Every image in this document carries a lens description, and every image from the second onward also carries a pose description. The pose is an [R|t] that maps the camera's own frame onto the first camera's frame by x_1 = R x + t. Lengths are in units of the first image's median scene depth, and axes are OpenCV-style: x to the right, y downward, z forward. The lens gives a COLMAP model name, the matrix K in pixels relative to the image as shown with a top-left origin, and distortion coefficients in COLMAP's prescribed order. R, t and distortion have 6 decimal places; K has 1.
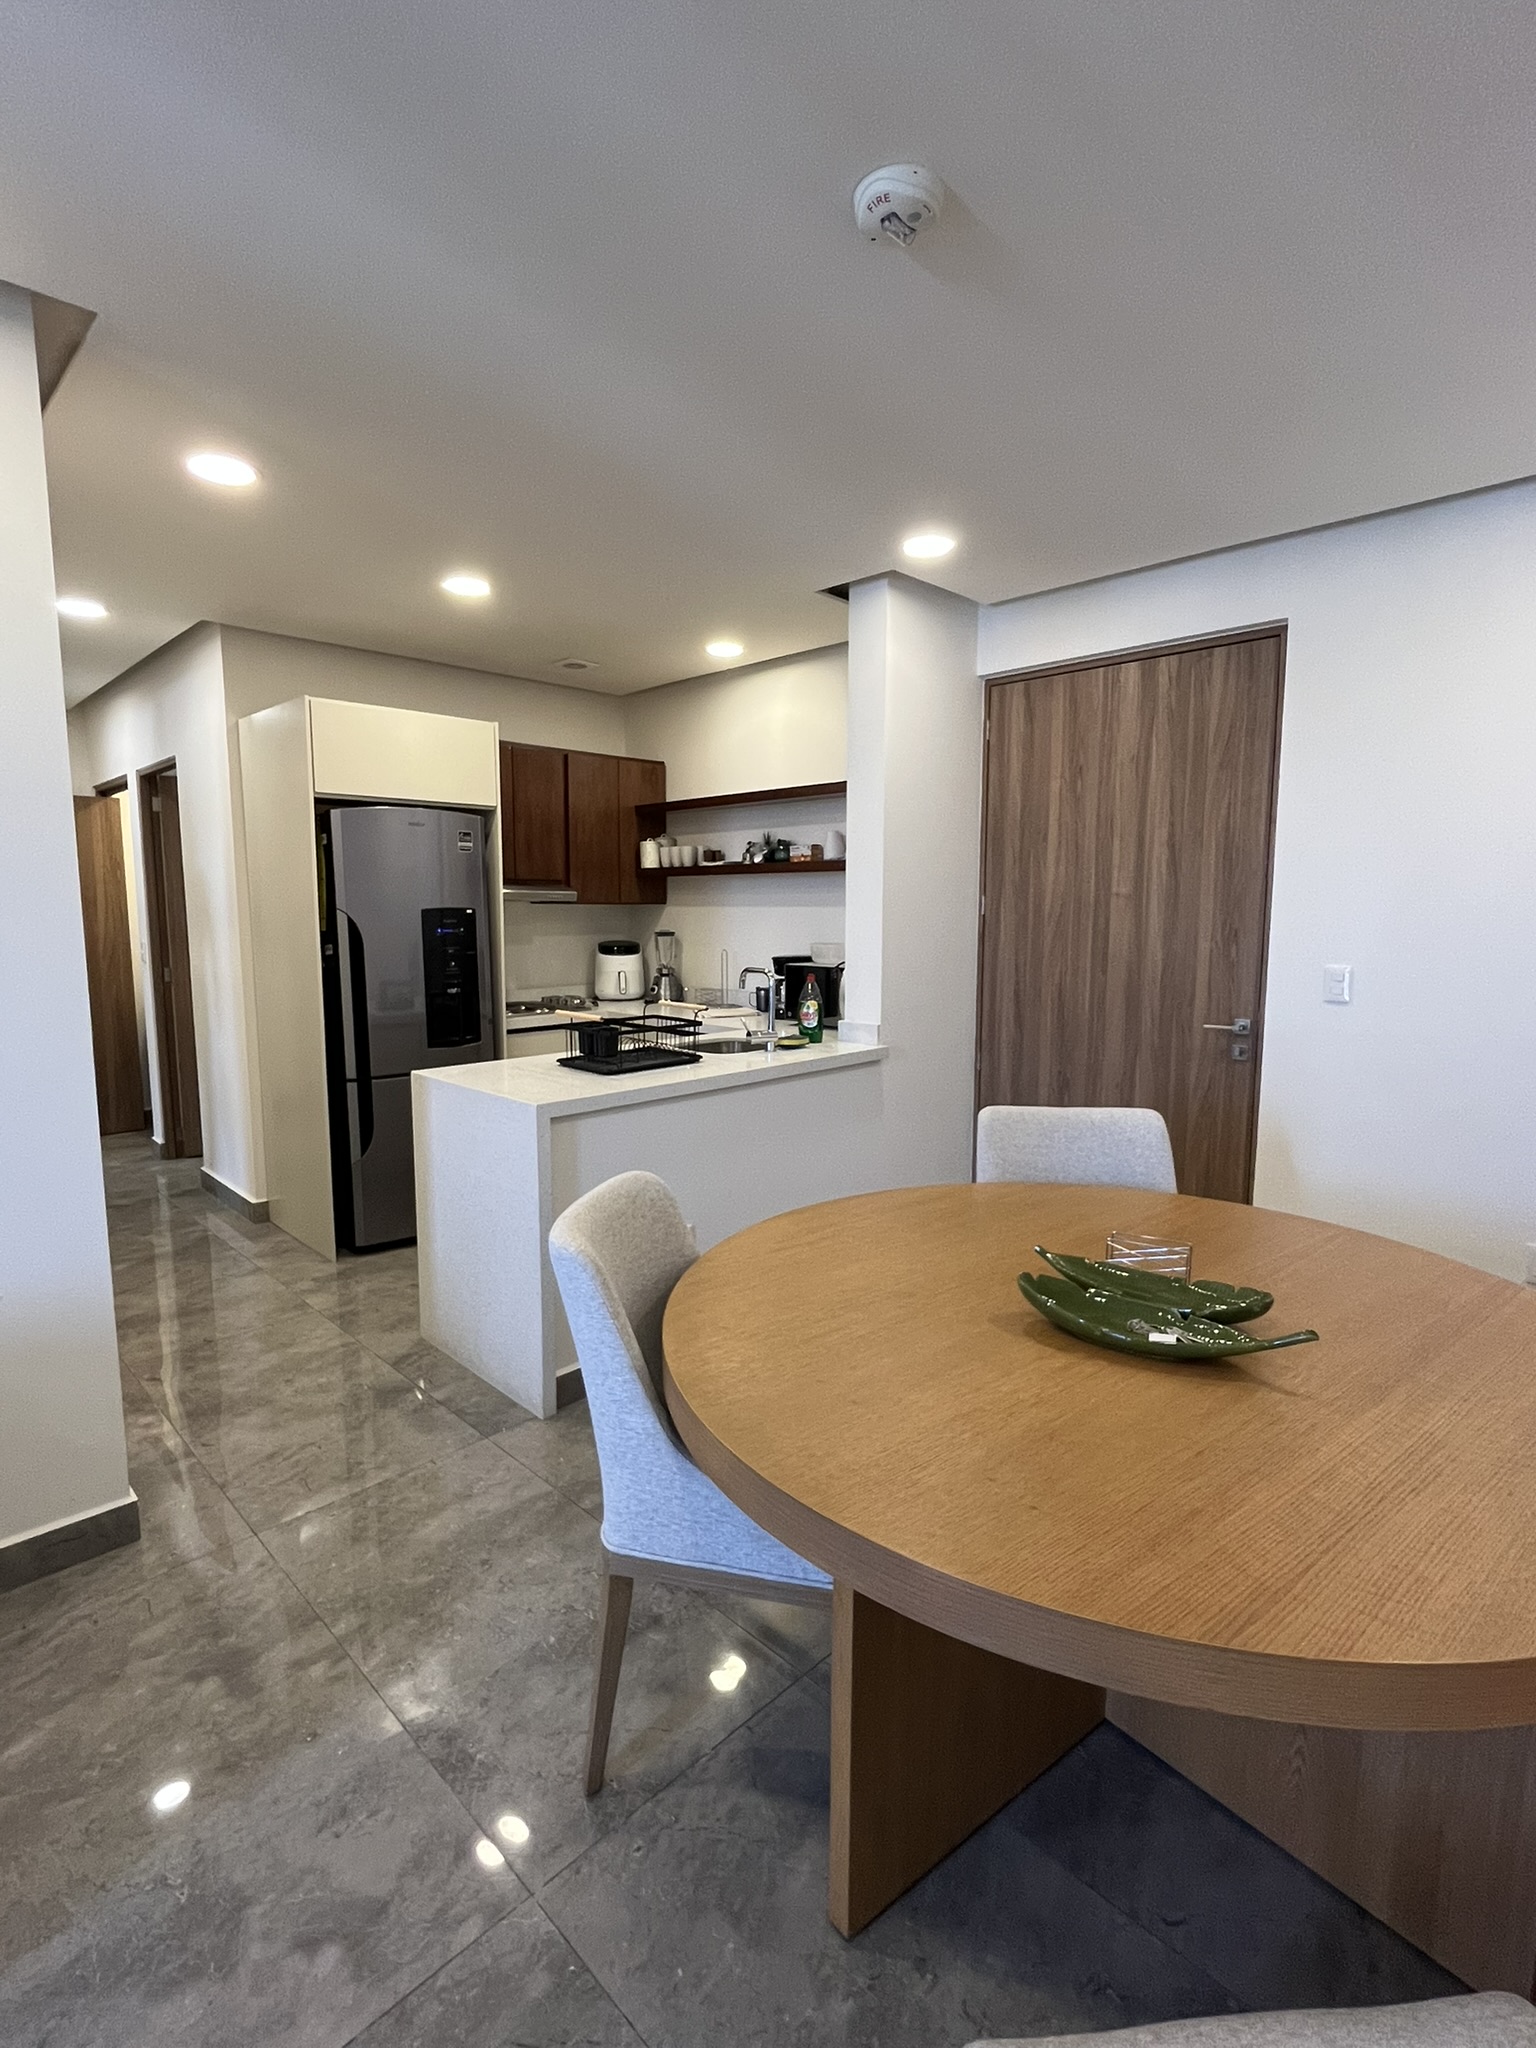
lens RADIAL K [[973.5, 0, 766.0], [0, 973.5, 1018.8], [0, 0, 1]] dist [-0.000003, -0.001737]
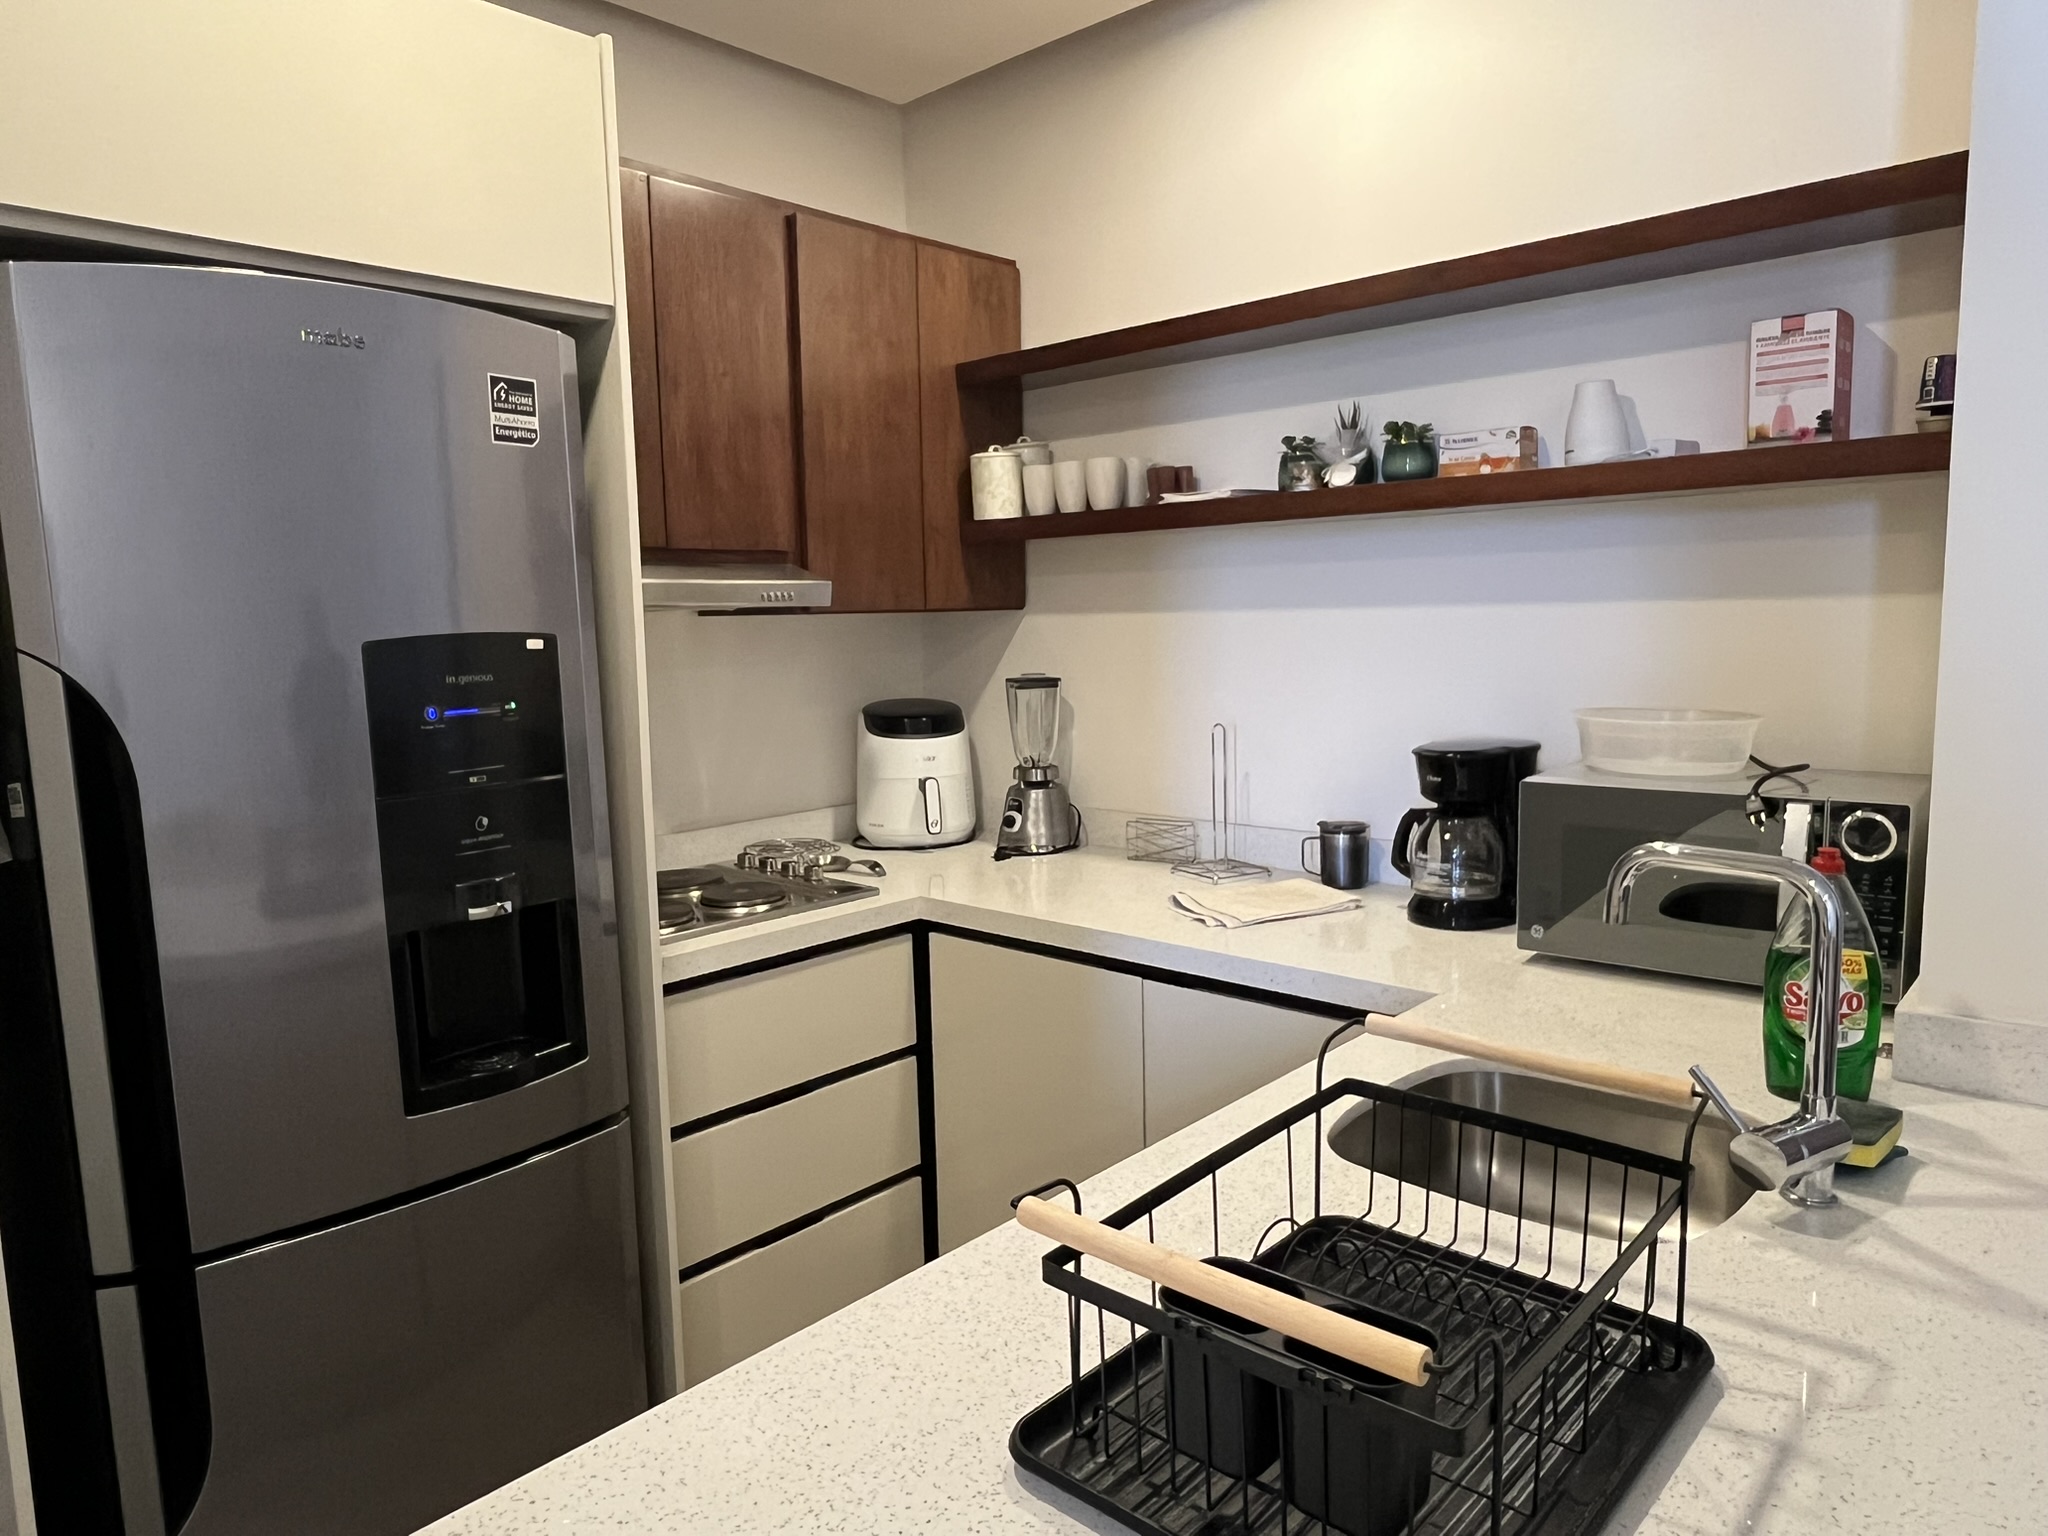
lens RADIAL K [[1335.0, 0, 1006.6], [0, 1335.0, 781.3], [0, 0, 1]] dist [-0.001970, 0.003620]
pose [[0.999237, -0.027828, 0.027420, -0.180373], [0.027555, 0.999567, 0.010284, -0.071803], [-0.027694, -0.009521, 0.999571, 0.611459]]
